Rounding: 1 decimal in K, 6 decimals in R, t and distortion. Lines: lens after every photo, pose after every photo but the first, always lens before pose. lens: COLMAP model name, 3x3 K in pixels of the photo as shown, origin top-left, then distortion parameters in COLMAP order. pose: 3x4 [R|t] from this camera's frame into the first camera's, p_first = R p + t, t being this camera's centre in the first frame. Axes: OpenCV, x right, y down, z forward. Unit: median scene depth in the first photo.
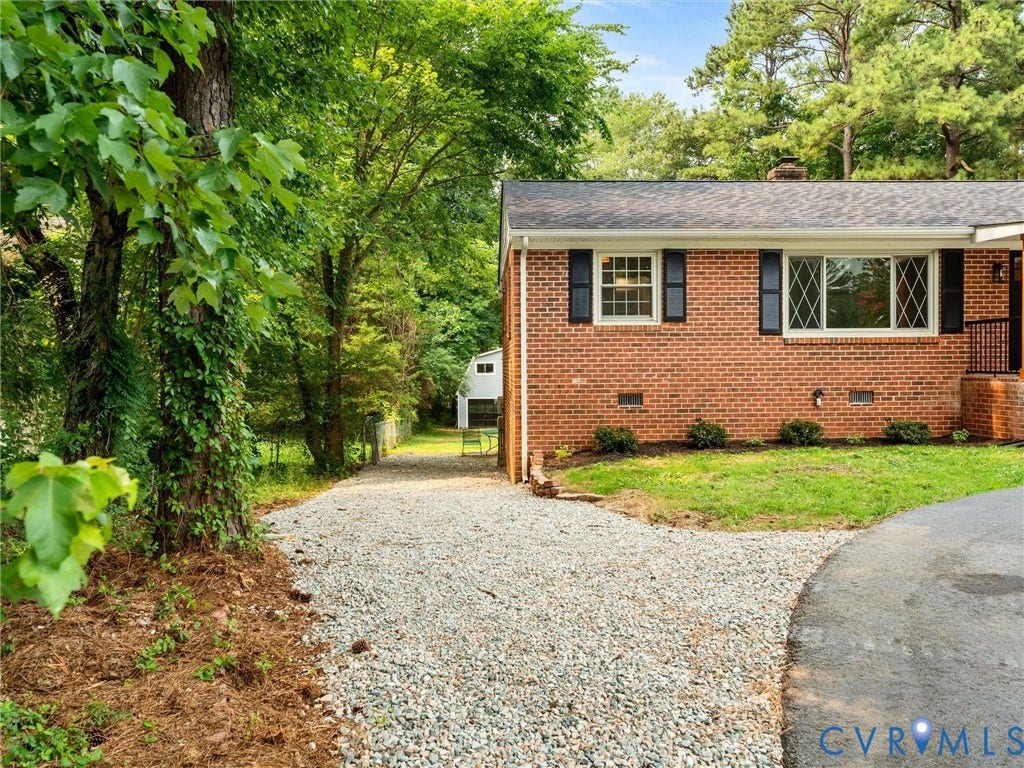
lens RADIAL K [[566.0, 0, 512.0], [0, 566.0, 384.0], [0, 0, 1]] dist [0.001408, 0.002118]
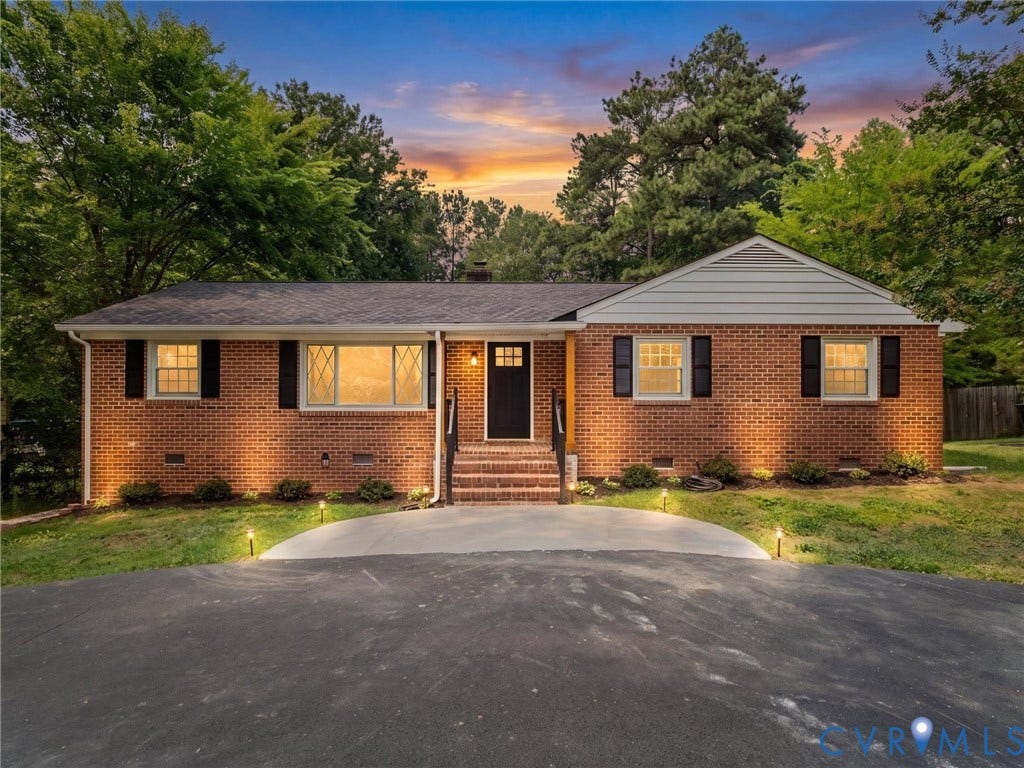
lens RADIAL K [[443.2, 0, 512.0], [0, 443.2, 384.0], [0, 0, 1]] dist [-0.002504, -0.000241]
pose [[0.998647, 0.003361, -0.051902, 0.988786], [-0.008725, 0.994595, -0.103462, -0.042216], [0.051274, 0.103775, 0.993278, 0.055378]]
